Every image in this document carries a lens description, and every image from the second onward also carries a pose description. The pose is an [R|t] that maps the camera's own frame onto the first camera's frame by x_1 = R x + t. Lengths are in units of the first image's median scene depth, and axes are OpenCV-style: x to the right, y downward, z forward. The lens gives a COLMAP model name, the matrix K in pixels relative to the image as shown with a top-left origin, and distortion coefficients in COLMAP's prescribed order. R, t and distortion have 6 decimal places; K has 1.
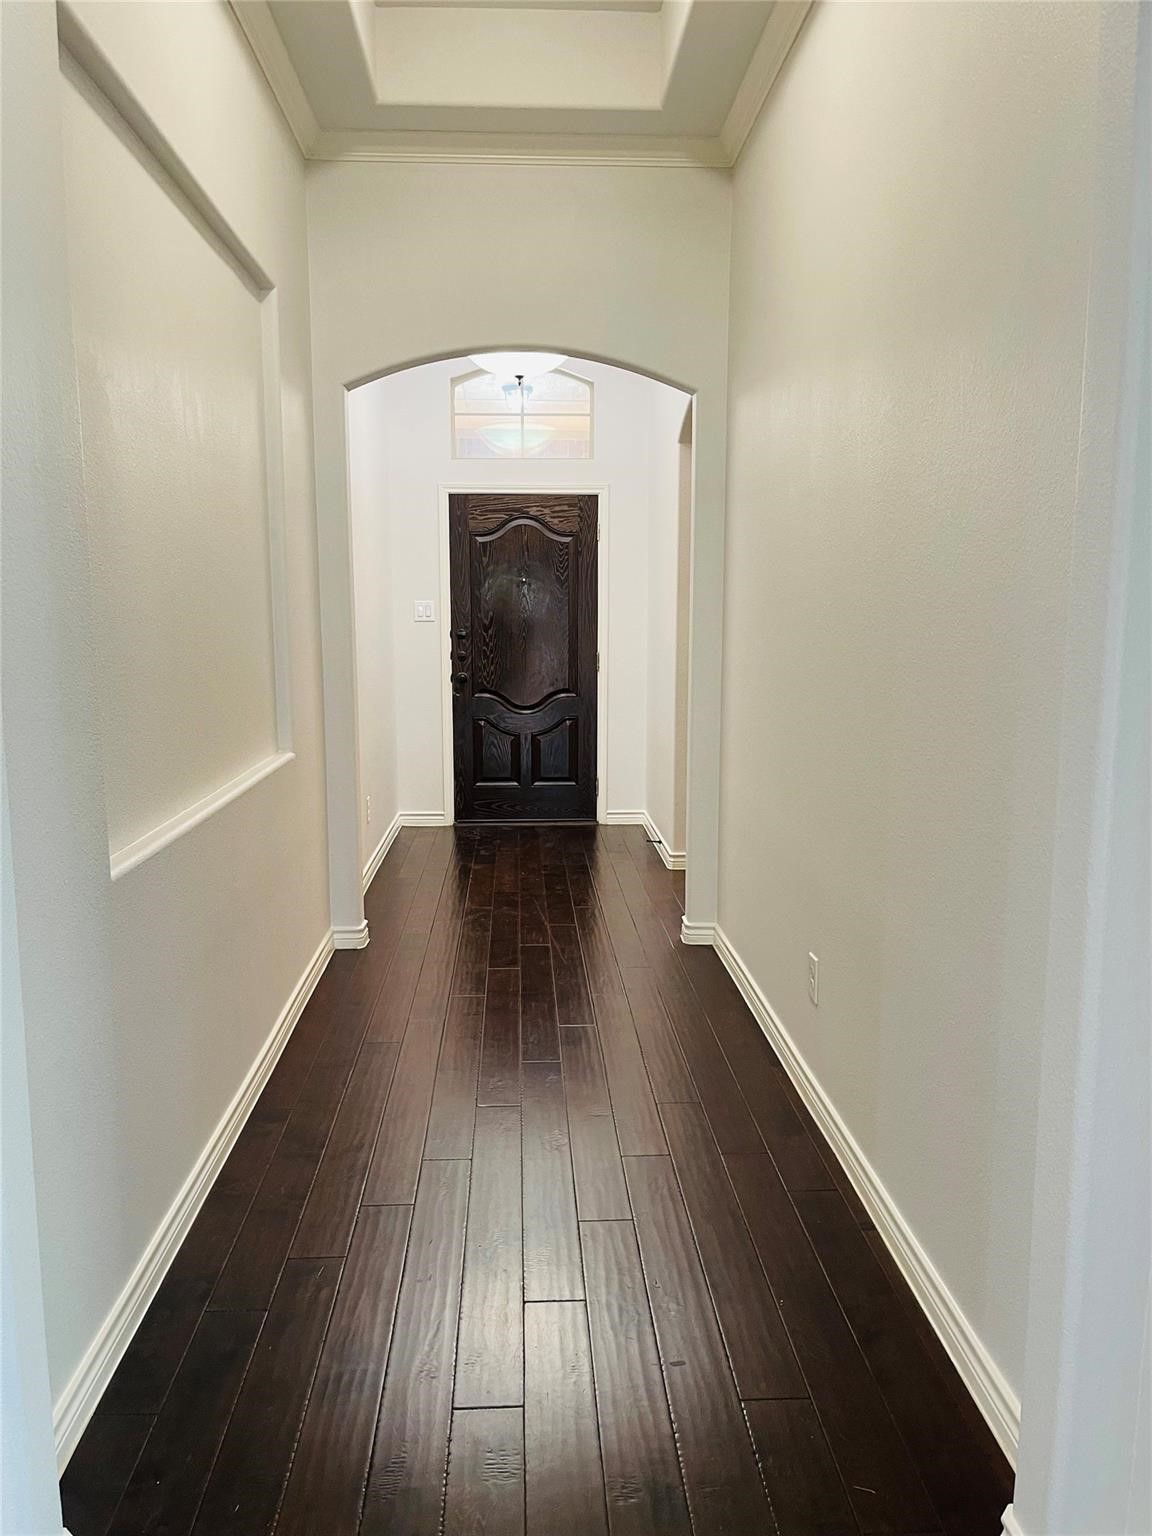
lens RADIAL K [[1157.4, 0, 567.0], [0, 1157.4, 774.1], [0, 0, 1]] dist [0.102038, -0.140671]
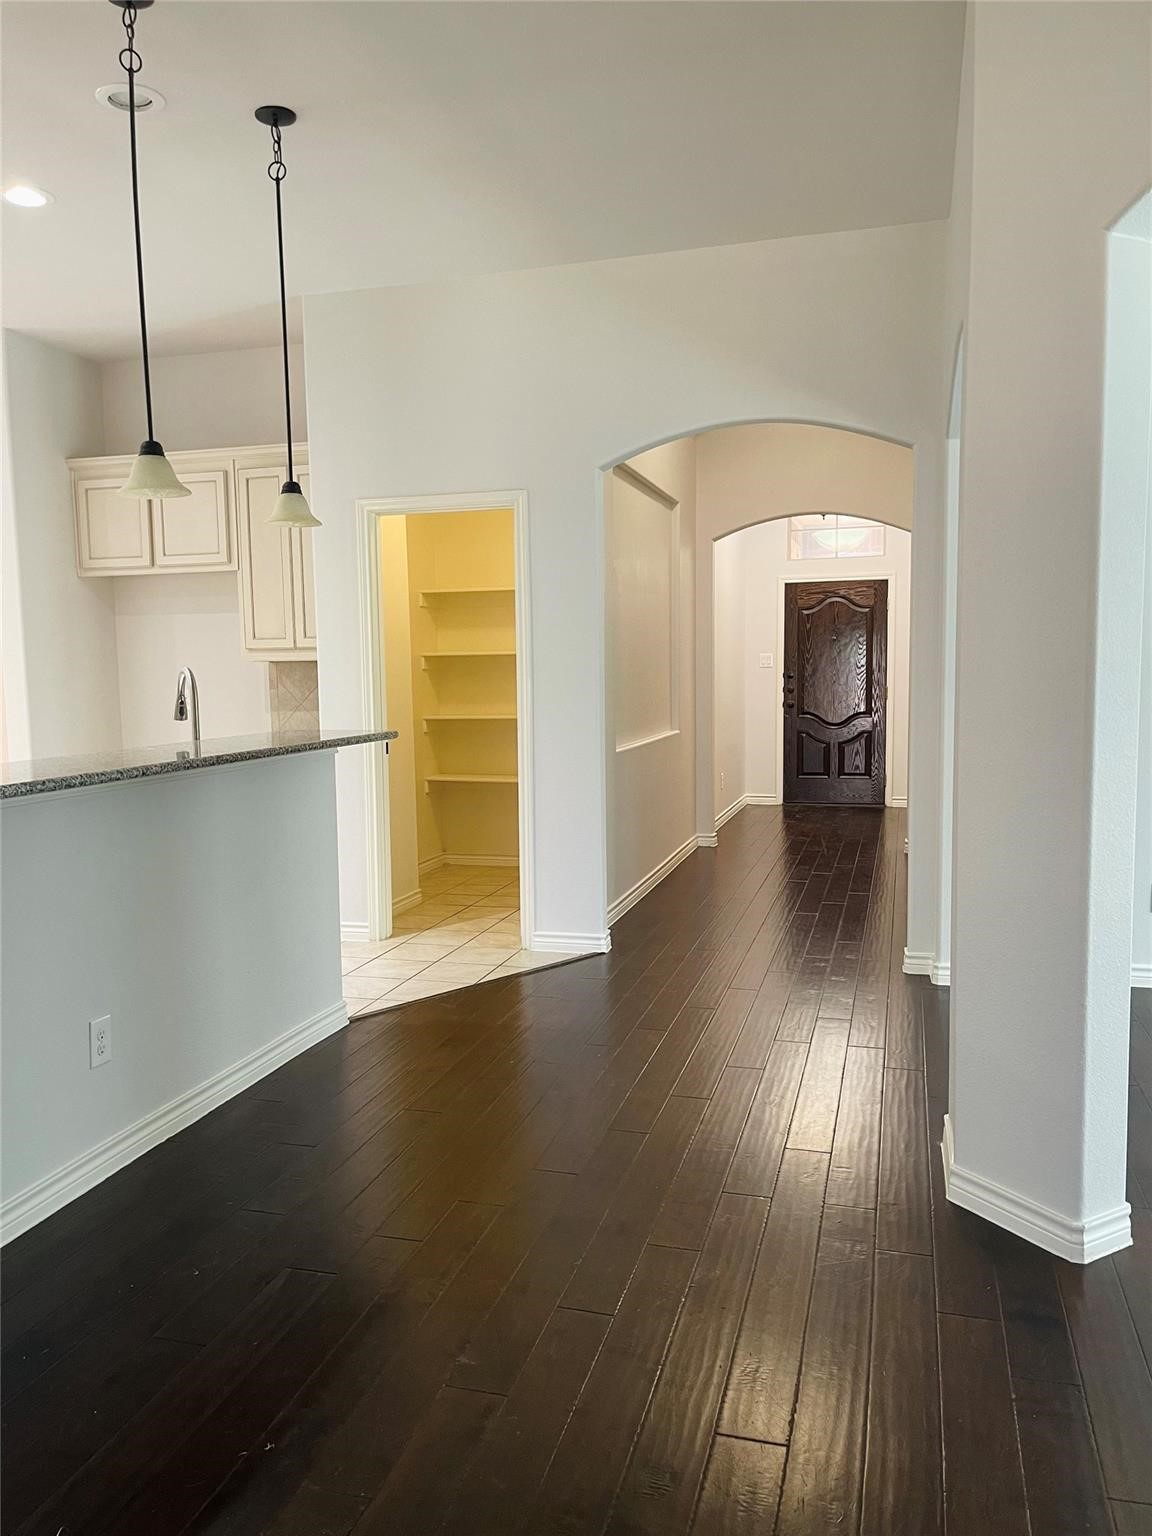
lens RADIAL K [[1157.4, 0, 567.0], [0, 1157.4, 774.1], [0, 0, 1]] dist [0.102038, -0.140671]
pose [[0.946817, 0.019407, -0.321187, 0.120479], [-0.033678, 0.998674, -0.038935, 0.075452], [0.320006, 0.047681, 0.946215, -0.508351]]
